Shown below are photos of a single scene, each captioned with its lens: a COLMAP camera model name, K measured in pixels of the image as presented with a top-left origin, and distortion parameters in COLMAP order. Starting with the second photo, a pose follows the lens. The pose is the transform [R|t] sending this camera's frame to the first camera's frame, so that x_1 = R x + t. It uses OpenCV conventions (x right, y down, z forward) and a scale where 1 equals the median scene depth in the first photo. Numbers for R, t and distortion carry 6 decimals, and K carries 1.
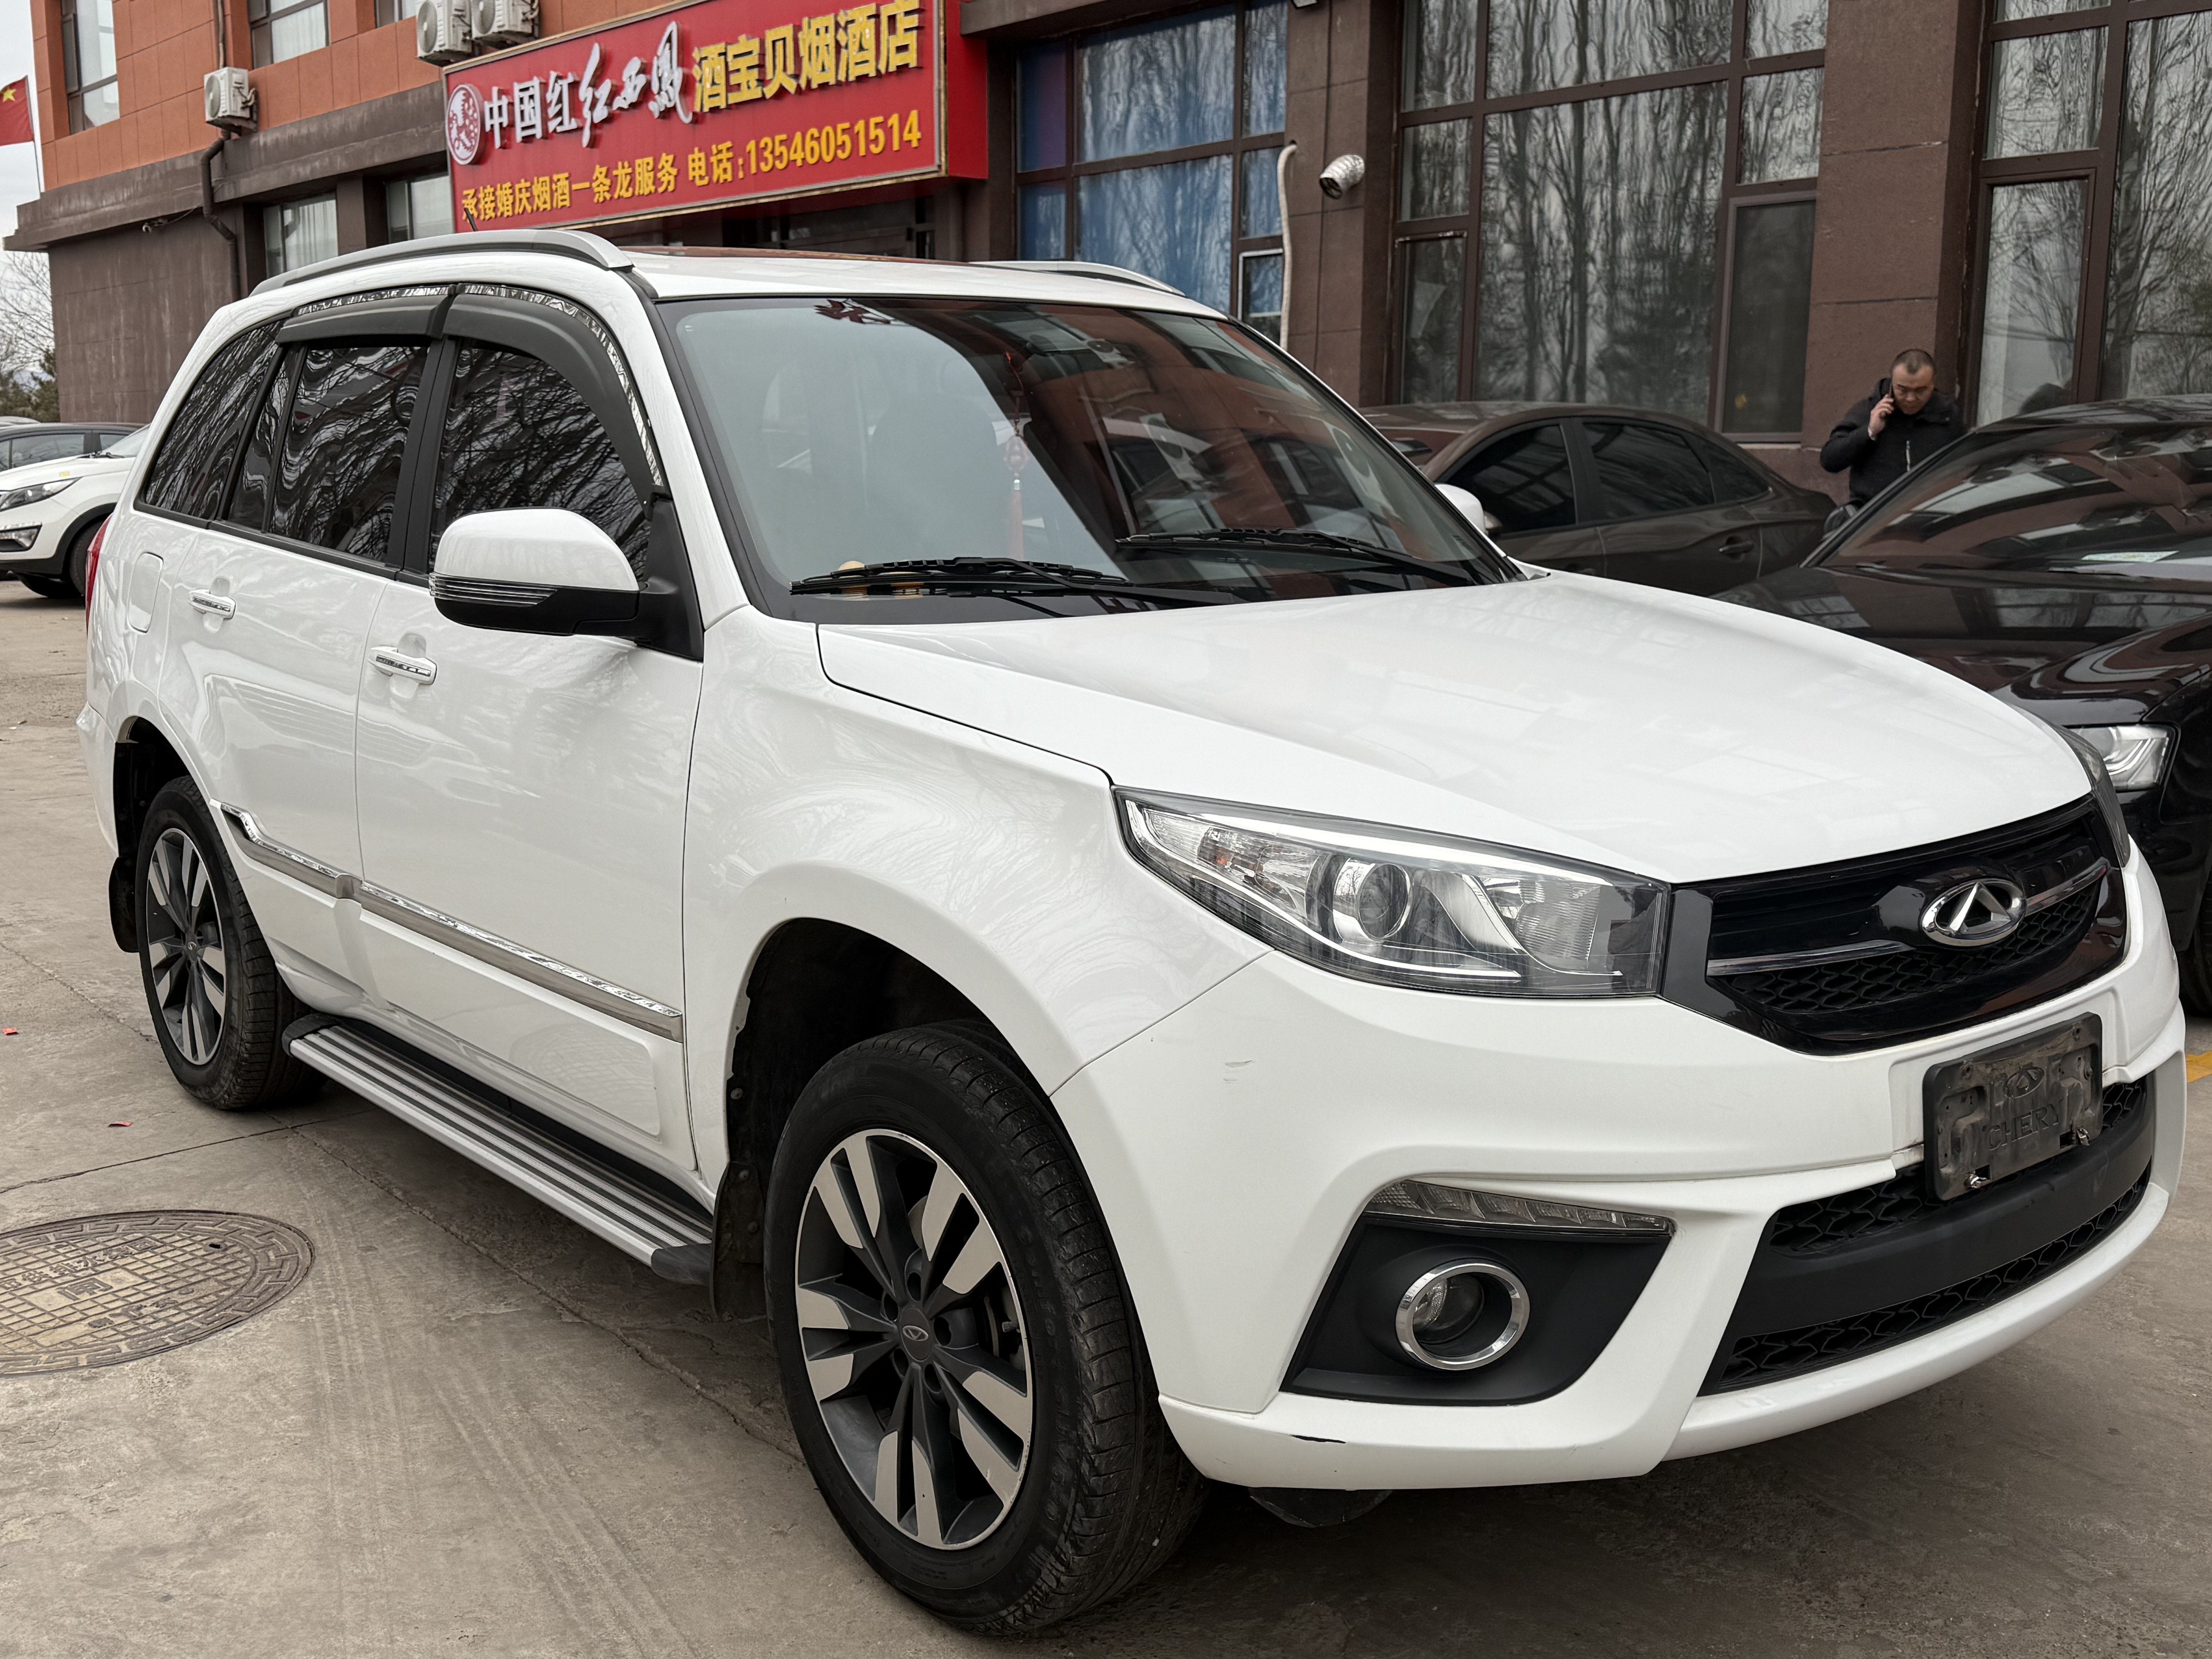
lens RADIAL K [[2212.6, 0, 1109.3], [0, 2212.6, 821.3], [0, 0, 1]] dist [0.010995, 0.000000]
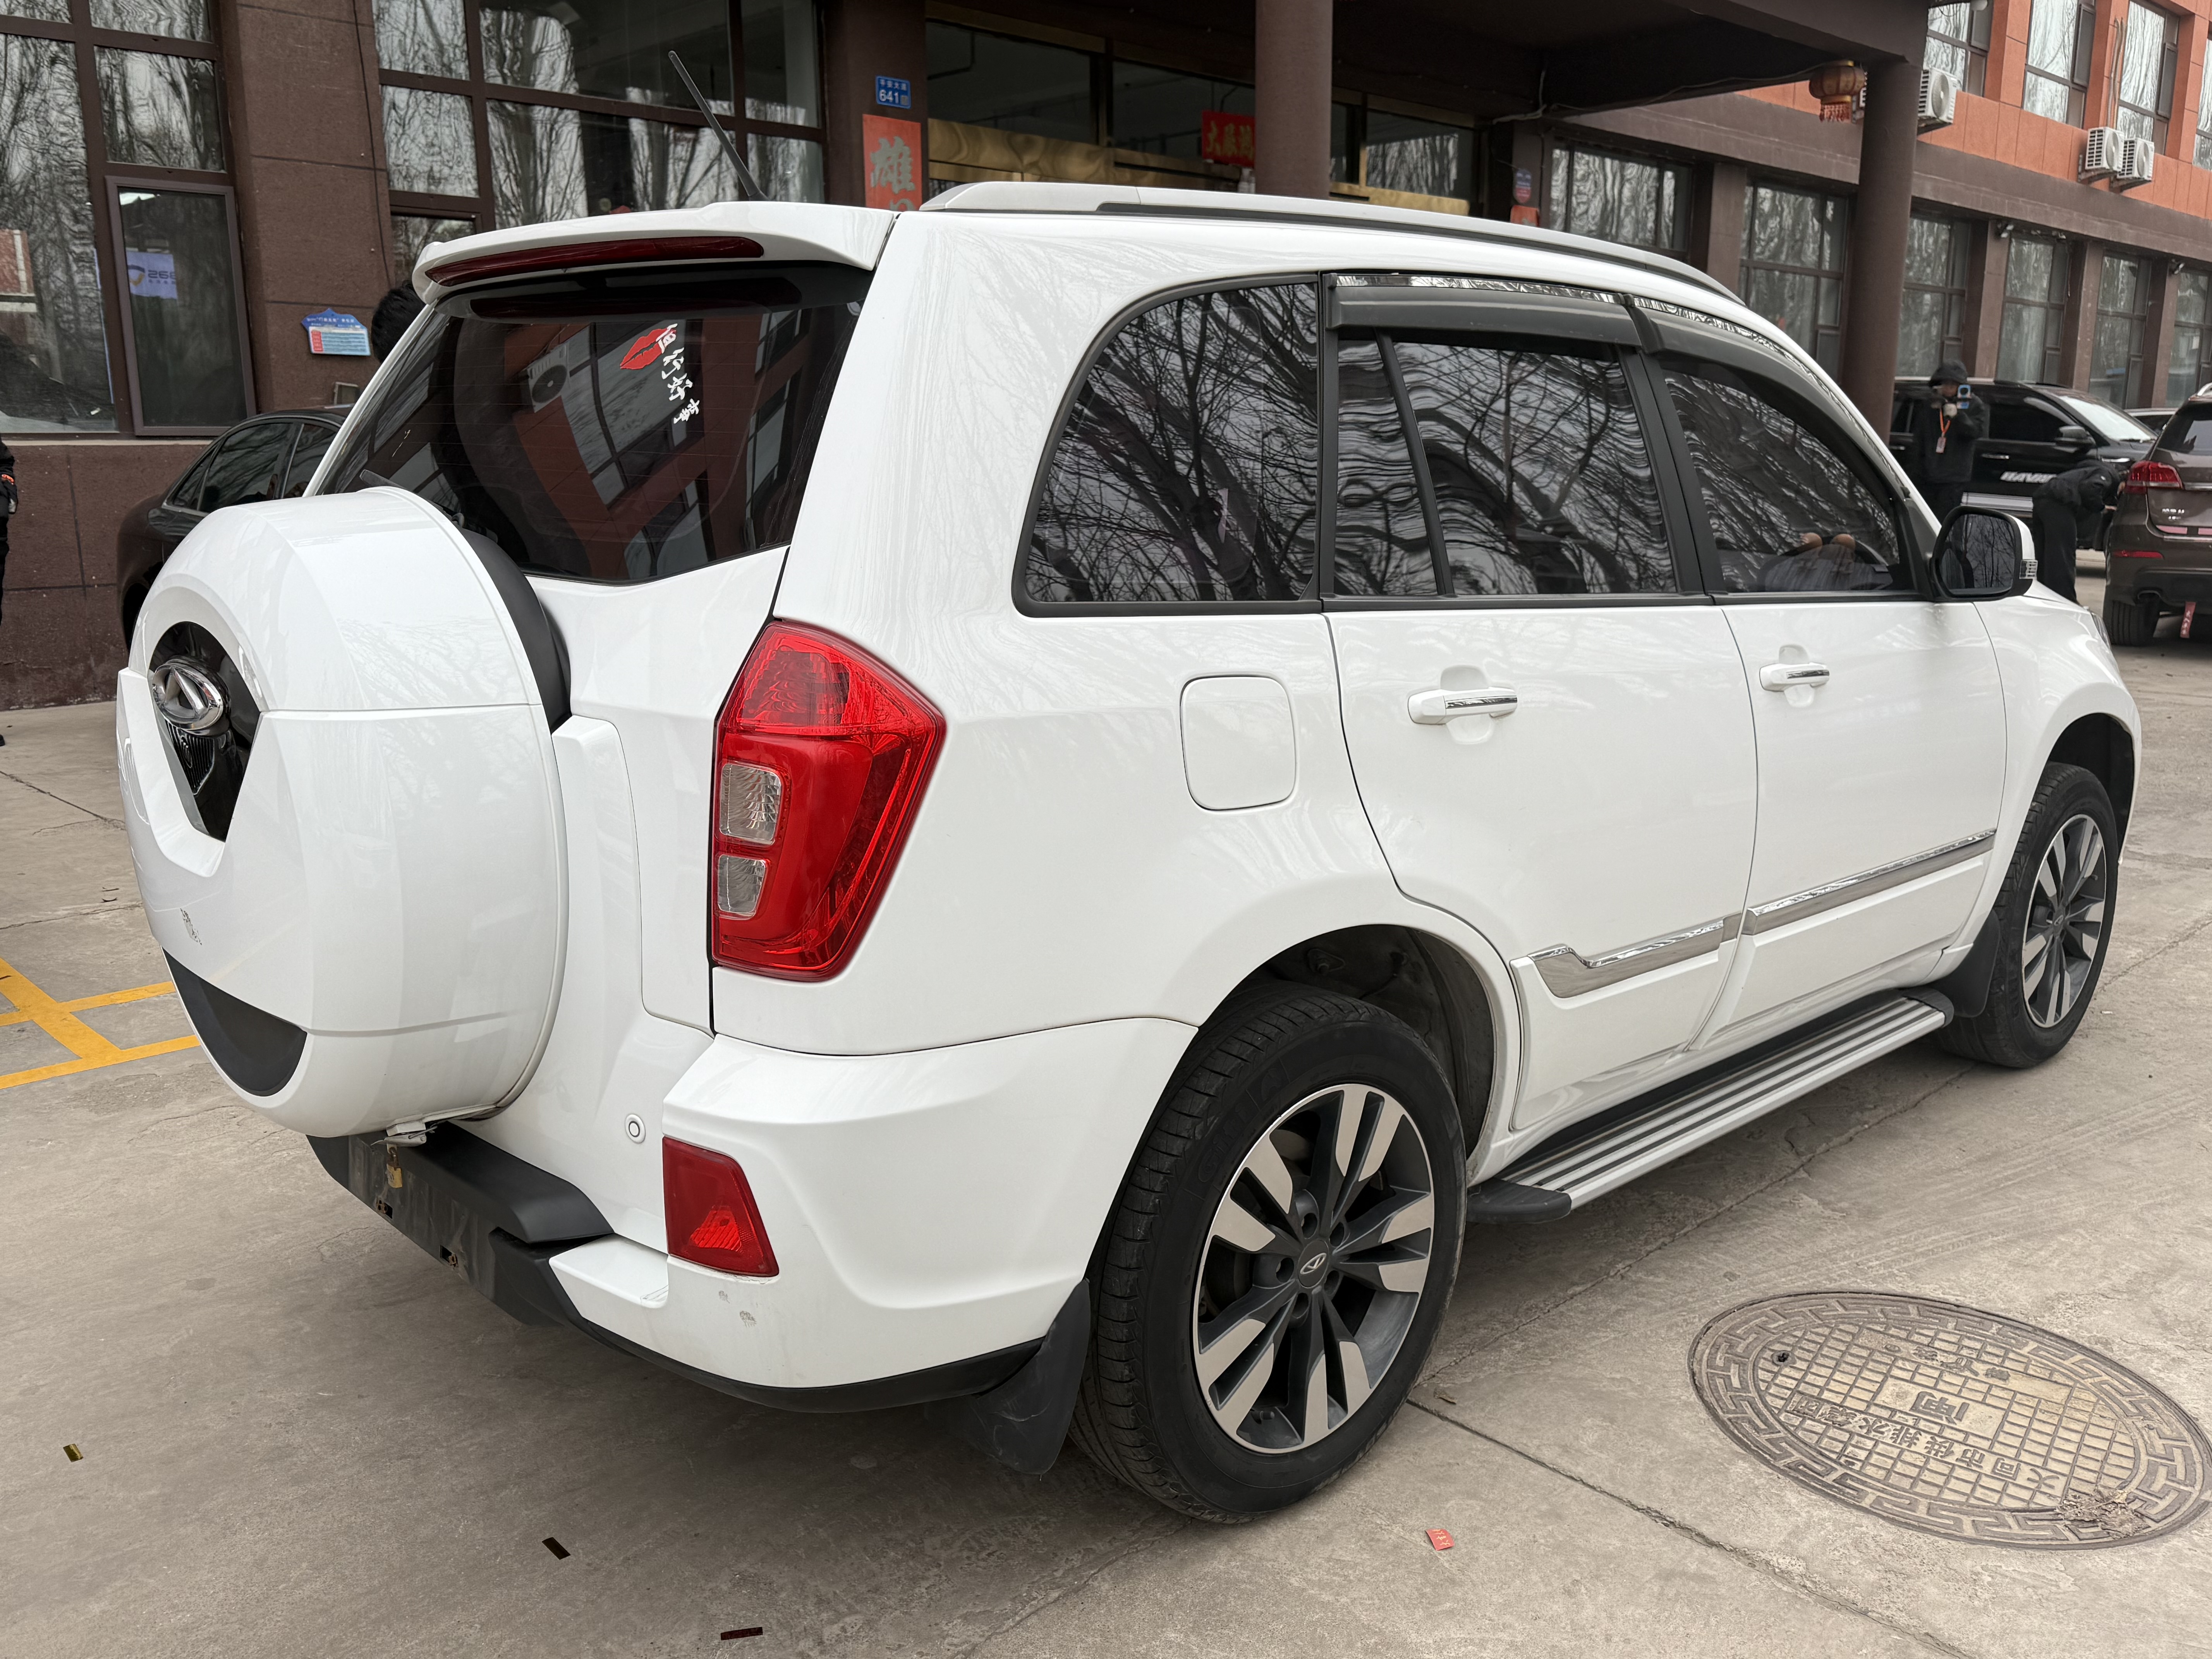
lens RADIAL K [[1799.9, 0, 1114.2], [0, 1799.9, 845.4], [0, 0, 1]] dist [0.029214, 0.001445]
pose [[-0.085021, -0.191459, 0.977811, -1.133597], [0.169633, 0.964256, 0.203554, -0.219773], [-0.981833, 0.183175, -0.049505, 1.351879]]
